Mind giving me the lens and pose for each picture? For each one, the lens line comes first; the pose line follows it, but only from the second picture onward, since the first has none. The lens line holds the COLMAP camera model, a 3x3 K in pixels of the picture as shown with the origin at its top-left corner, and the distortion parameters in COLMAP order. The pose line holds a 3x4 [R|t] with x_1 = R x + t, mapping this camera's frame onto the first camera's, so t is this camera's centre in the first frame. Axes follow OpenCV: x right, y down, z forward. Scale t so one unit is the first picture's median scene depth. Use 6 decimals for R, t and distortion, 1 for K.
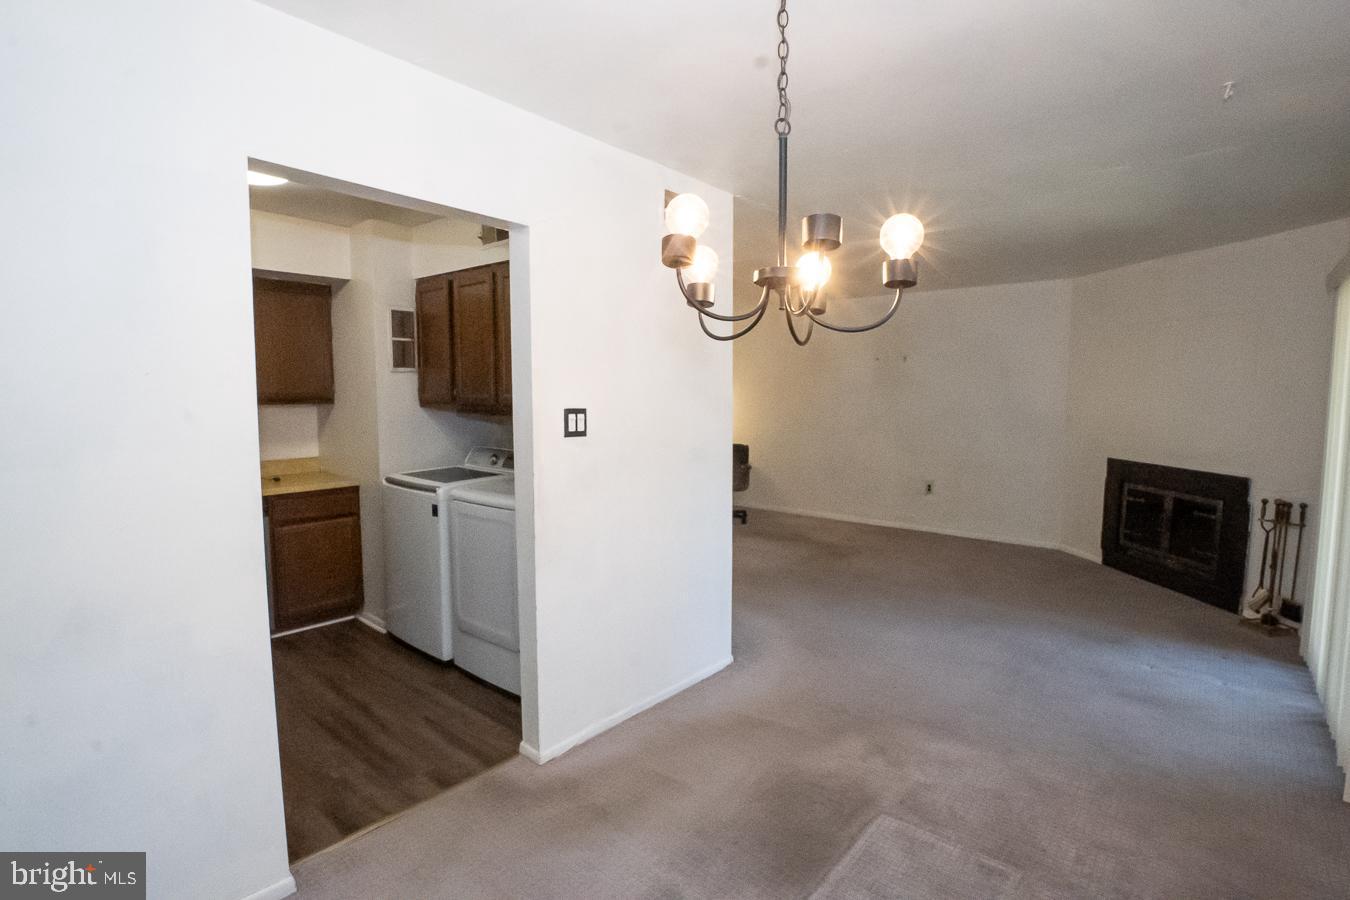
lens RADIAL K [[663.6, 0, 675.0], [0, 663.6, 450.0], [0, 0, 1]] dist [-0.024116, 0.000301]
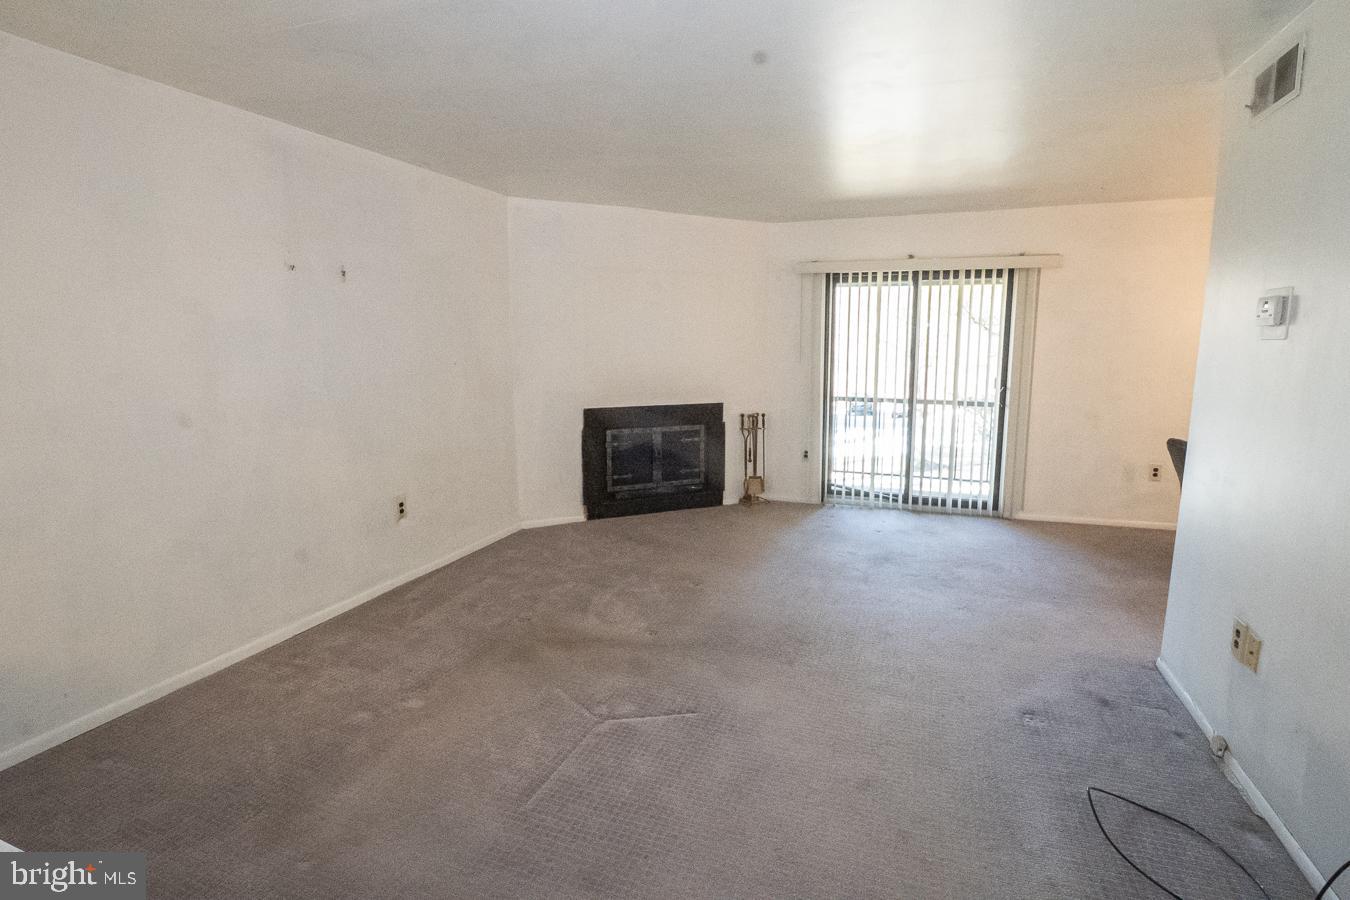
lens RADIAL K [[663.6, 0, 675.0], [0, 663.6, 450.0], [0, 0, 1]] dist [-0.024116, 0.000301]
pose [[-0.334080, -0.156119, 0.929526, -0.281307], [0.084552, 0.977247, 0.194522, -0.106722], [-0.938745, 0.143579, -0.313278, 1.222138]]
